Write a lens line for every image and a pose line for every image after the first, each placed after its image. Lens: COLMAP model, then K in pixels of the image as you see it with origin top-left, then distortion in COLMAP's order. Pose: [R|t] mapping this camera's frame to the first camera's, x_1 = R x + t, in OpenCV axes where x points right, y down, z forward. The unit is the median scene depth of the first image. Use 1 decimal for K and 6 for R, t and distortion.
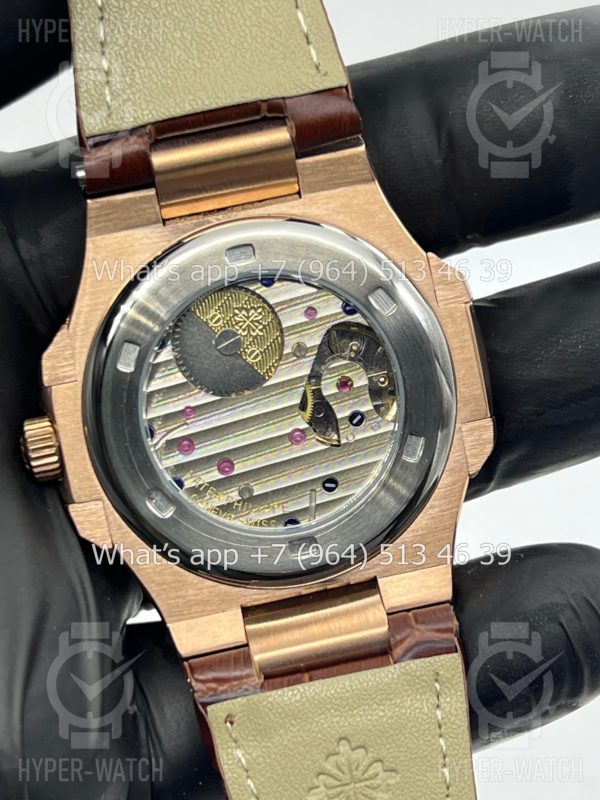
lens RADIAL K [[1774.7, 0, 300.0], [0, 1774.7, 400.0], [0, 0, 1]] dist [0.128736, -0.014020]
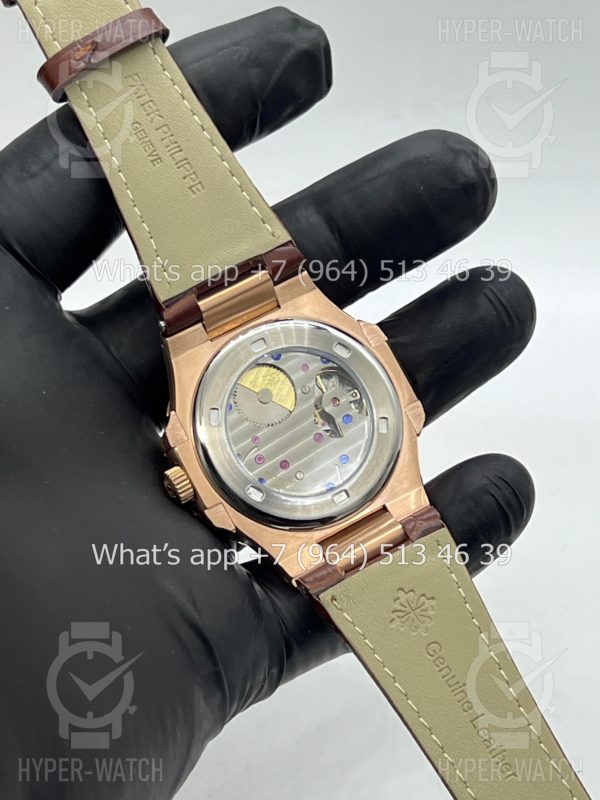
lens RADIAL K [[1774.7, 0, 300.0], [0, 1774.7, 400.0], [0, 0, 1]] dist [0.128736, -0.014020]
pose [[0.944800, -0.262132, 0.196571, -0.350777], [0.289073, 0.949311, -0.123475, 0.194749], [-0.154240, 0.173483, 0.972684, -0.689809]]
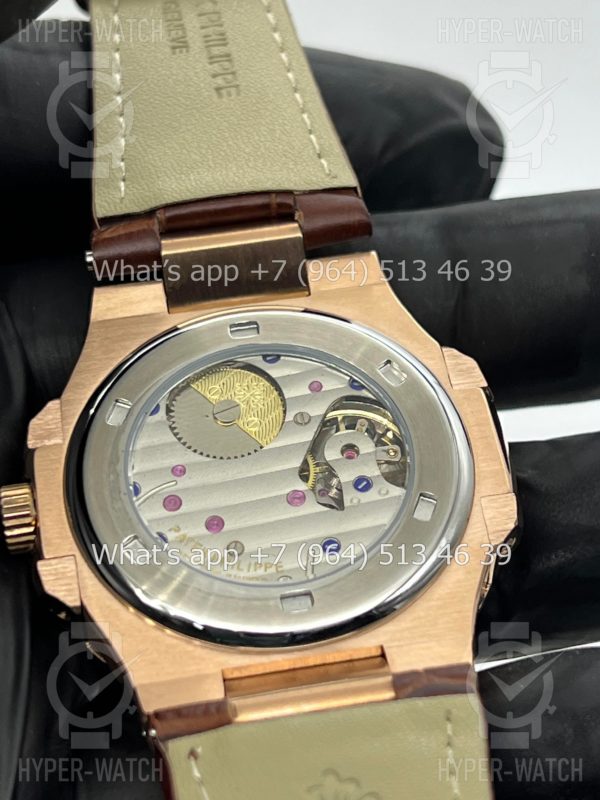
lens RADIAL K [[1774.7, 0, 300.0], [0, 1774.7, 400.0], [0, 0, 1]] dist [0.128736, -0.014020]
pose [[0.995688, -0.013938, -0.091713, 0.084503], [-0.042694, 0.808870, -0.586435, 0.512440], [0.082358, 0.587822, 0.804787, 0.243175]]
